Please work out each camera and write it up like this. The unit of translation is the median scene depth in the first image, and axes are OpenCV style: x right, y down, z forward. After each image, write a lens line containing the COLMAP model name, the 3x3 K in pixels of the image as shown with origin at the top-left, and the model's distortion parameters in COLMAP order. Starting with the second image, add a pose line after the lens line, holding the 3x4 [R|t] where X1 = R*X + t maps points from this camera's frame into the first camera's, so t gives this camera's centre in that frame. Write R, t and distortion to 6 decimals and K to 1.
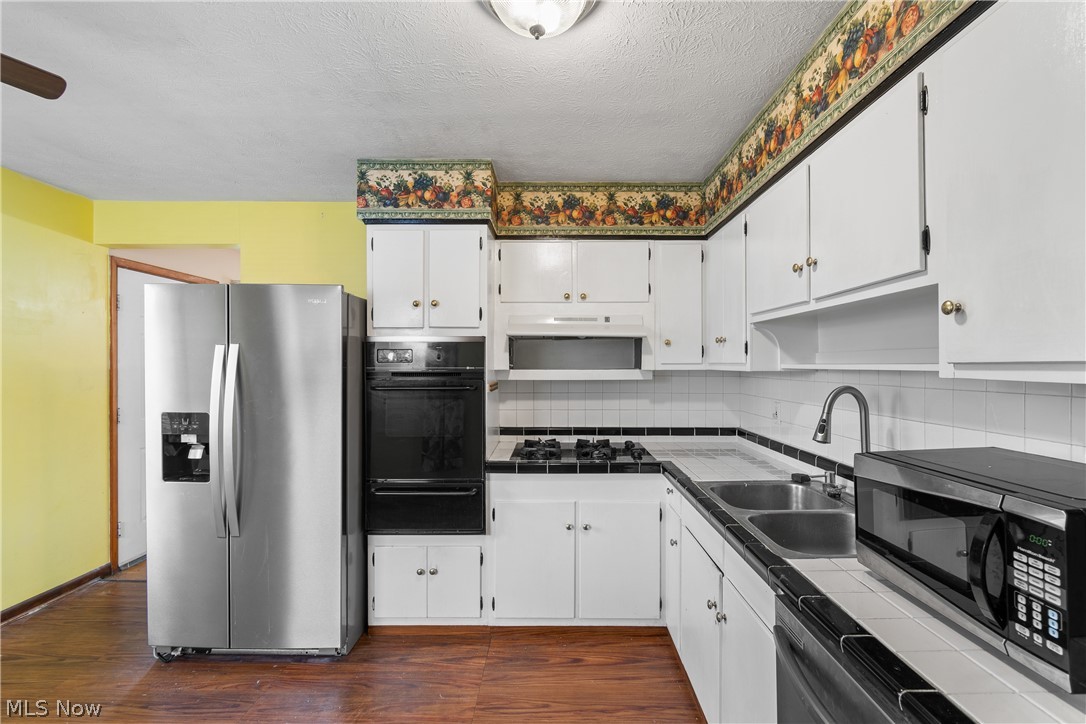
lens RADIAL K [[482.0, 0, 550.4], [0, 482.0, 362.2], [0, 0, 1]] dist [-0.000339, -0.000525]
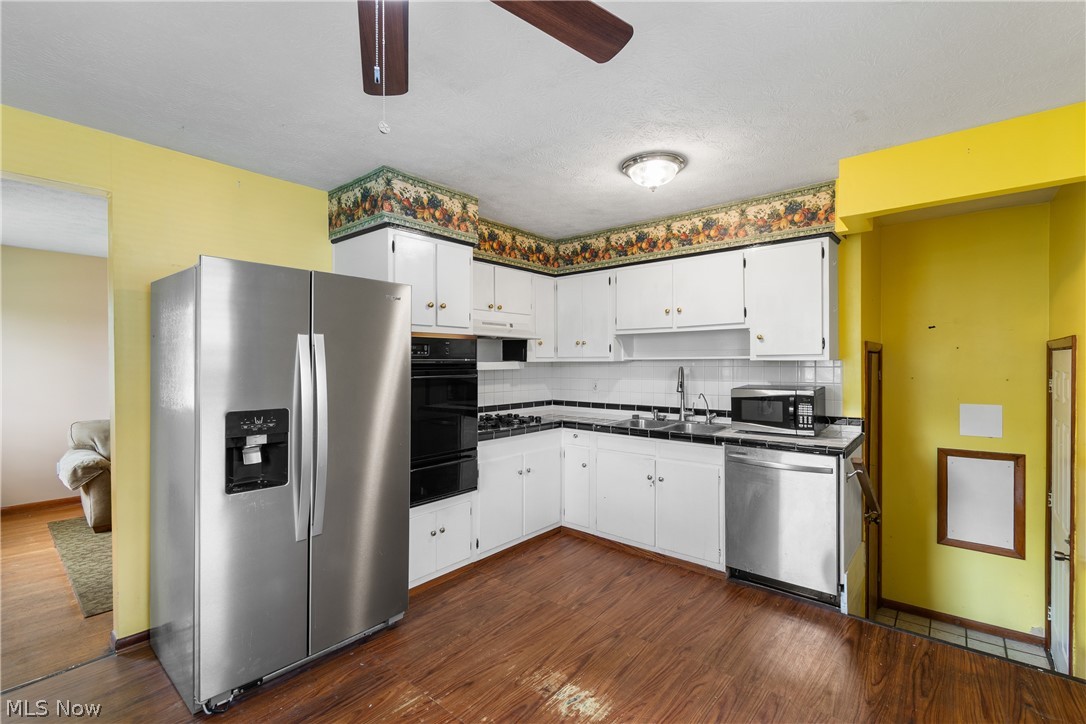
lens RADIAL K [[482.0, 0, 550.4], [0, 482.0, 362.2], [0, 0, 1]] dist [-0.000339, -0.000525]
pose [[0.640146, -0.003468, 0.768246, -0.988909], [0.001457, 0.999993, 0.003300, 0.013982], [-0.768252, -0.000993, 0.640147, 0.028336]]
